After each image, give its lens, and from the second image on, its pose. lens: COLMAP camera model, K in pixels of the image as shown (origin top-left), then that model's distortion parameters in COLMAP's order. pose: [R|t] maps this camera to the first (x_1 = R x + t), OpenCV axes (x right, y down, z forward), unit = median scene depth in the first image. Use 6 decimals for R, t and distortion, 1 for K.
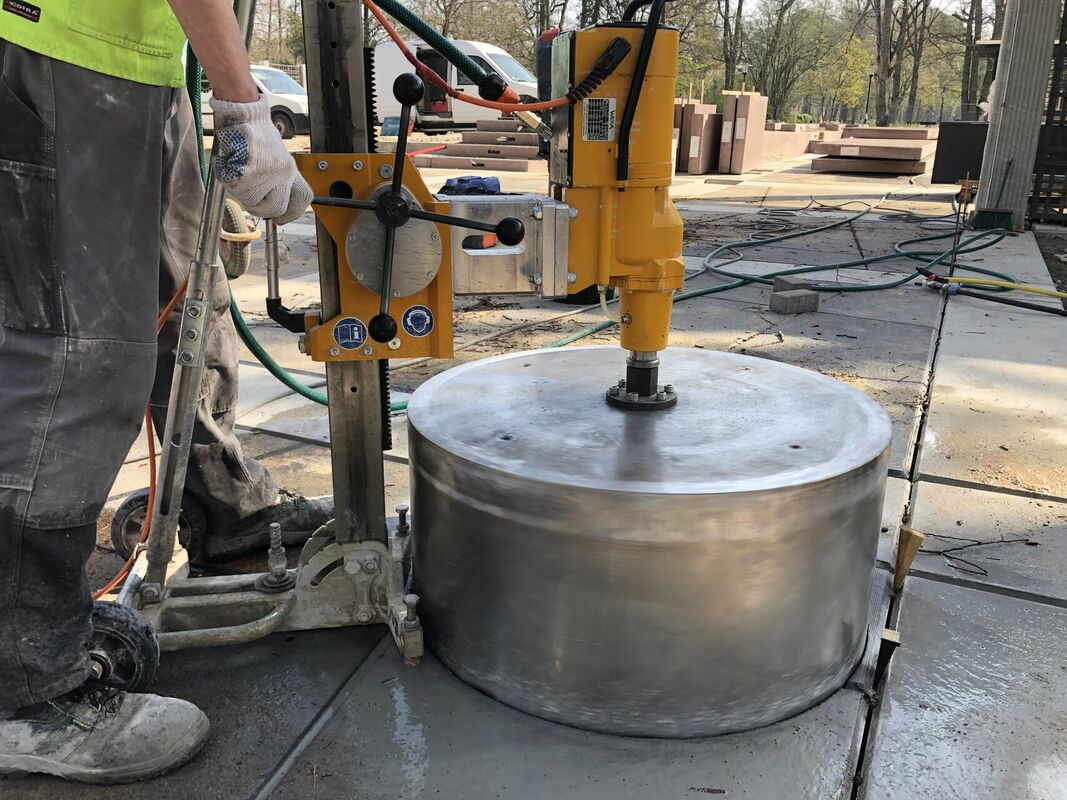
lens RADIAL K [[871.3, 0, 534.2], [0, 871.3, 399.0], [0, 0, 1]] dist [0.009127, -0.002415]
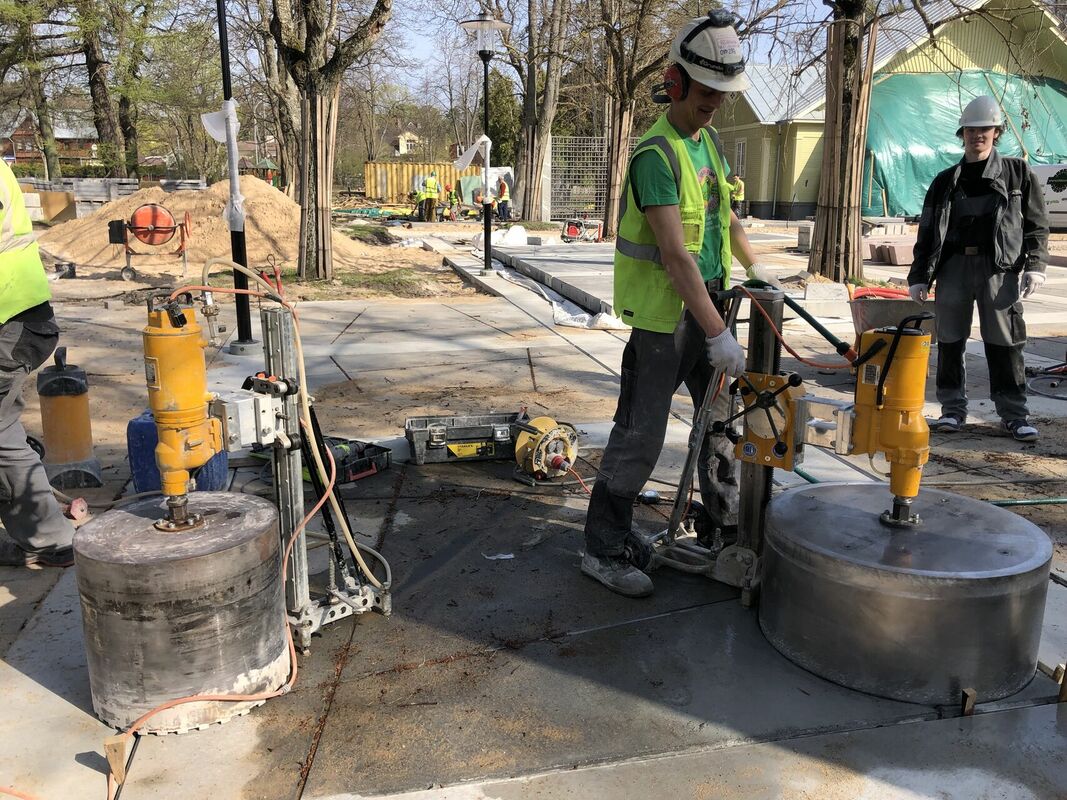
lens RADIAL K [[871.3, 0, 533.4], [0, 871.3, 399.0], [0, 0, 1]] dist [0.009127, -0.002415]
pose [[0.602010, 0.167525, -0.780717, 1.184103], [-0.231215, 0.972428, 0.030372, -0.144579], [0.764280, 0.162229, 0.624146, -0.844846]]
